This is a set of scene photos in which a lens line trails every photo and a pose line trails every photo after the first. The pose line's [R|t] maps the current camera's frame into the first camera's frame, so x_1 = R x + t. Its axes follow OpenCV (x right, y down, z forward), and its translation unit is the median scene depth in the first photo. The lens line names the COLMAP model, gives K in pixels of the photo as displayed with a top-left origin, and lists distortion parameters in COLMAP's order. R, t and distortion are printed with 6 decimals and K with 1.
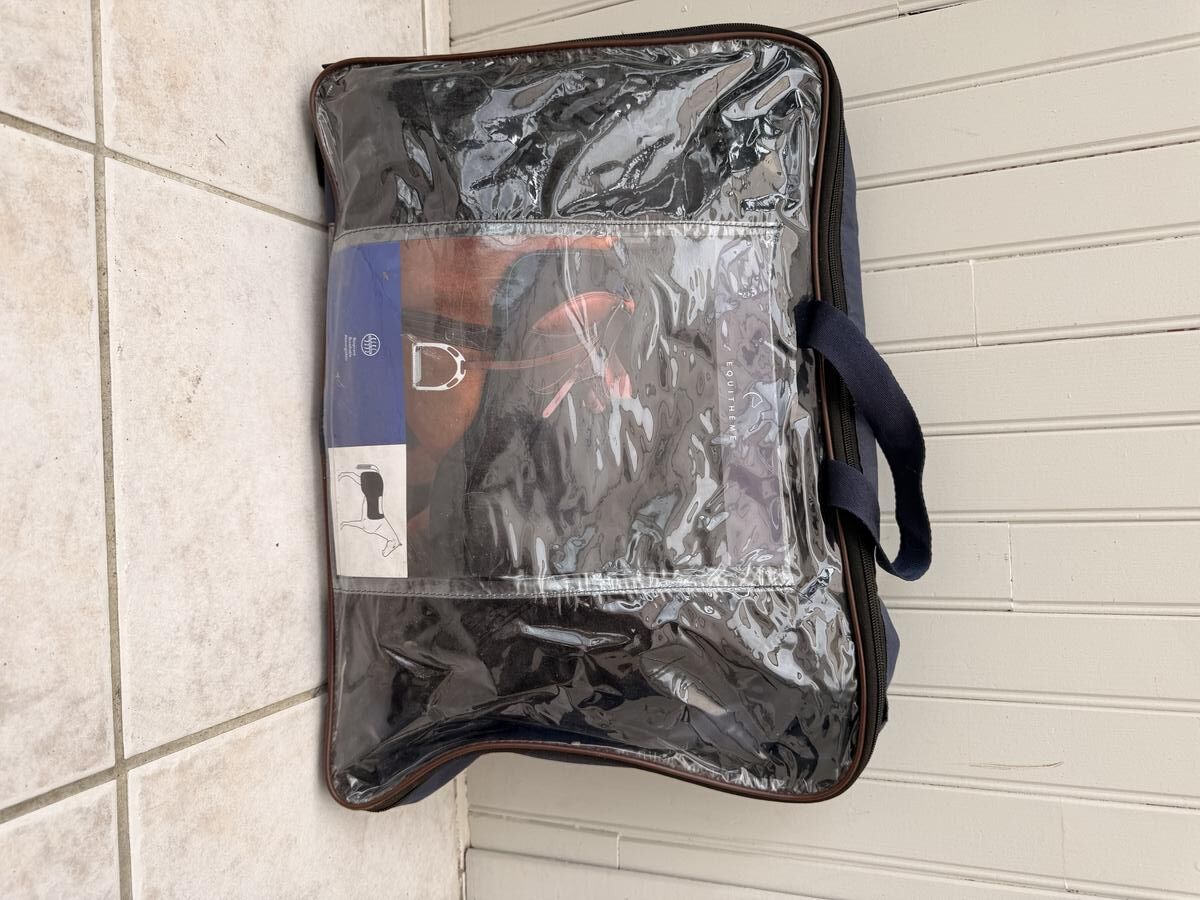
lens RADIAL K [[879.6, 0, 598.6], [0, 879.6, 448.6], [0, 0, 1]] dist [-0.011196, 0.003447]
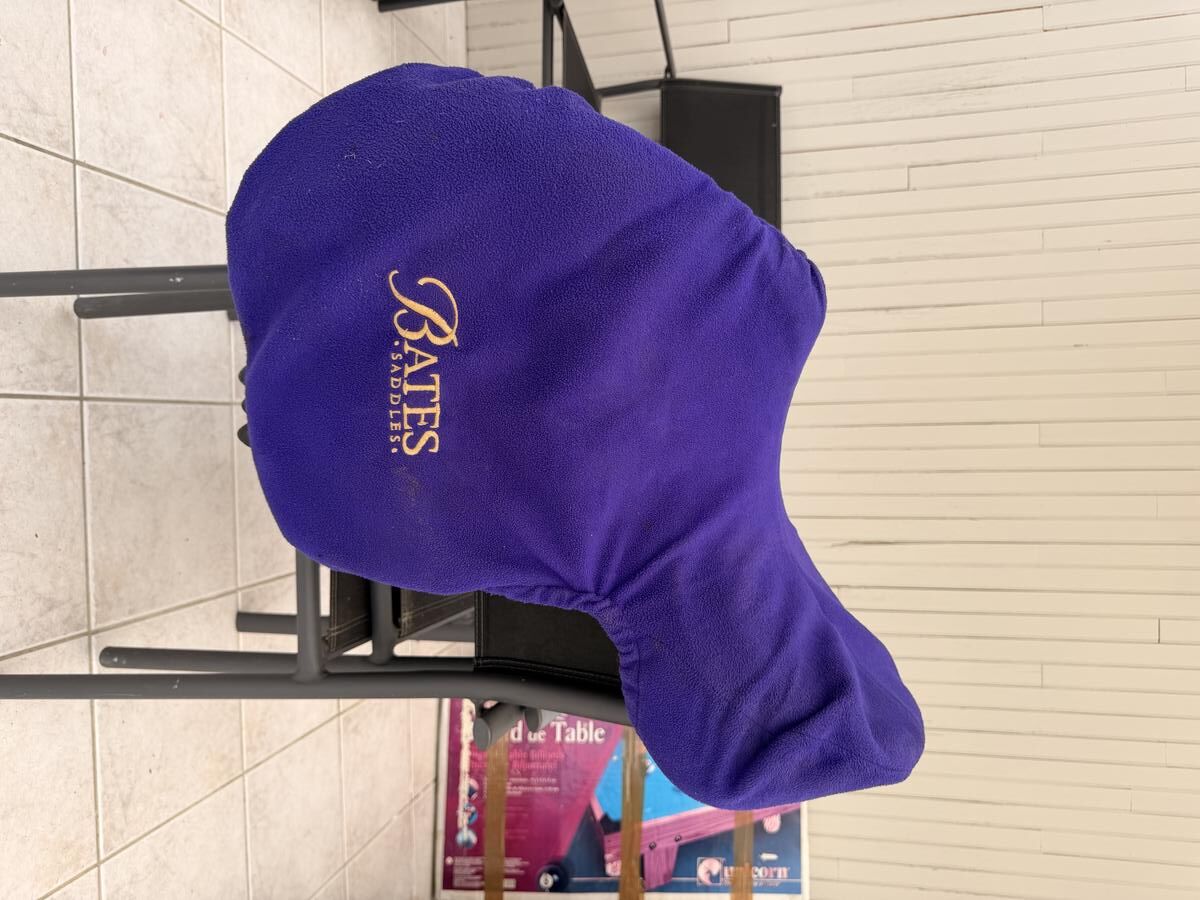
lens RADIAL K [[878.3, 0, 599.7], [0, 878.3, 448.3], [0, 0, 1]] dist [-0.006736, -0.001070]
pose [[0.988540, 0.019743, 0.149661, 0.567988], [-0.024786, 0.999184, 0.031906, -0.311769], [-0.148909, -0.035249, 0.988222, -1.815373]]
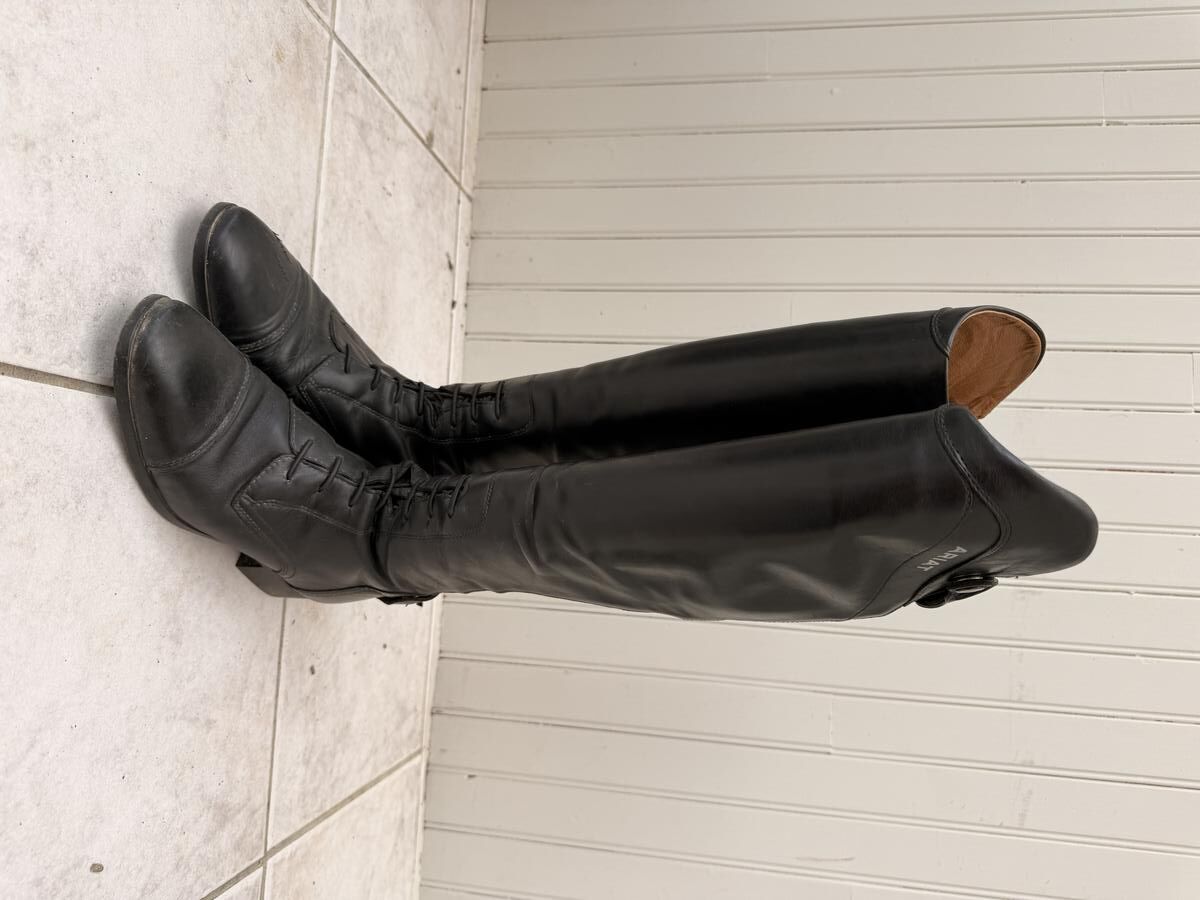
lens RADIAL K [[878.3, 0, 599.7], [0, 878.3, 448.3], [0, 0, 1]] dist [-0.006736, -0.001070]
pose [[0.972719, 0.111340, 0.203523, -0.373185], [-0.098836, 0.992594, -0.070633, -0.254552], [-0.209880, 0.048591, 0.976519, -0.550838]]
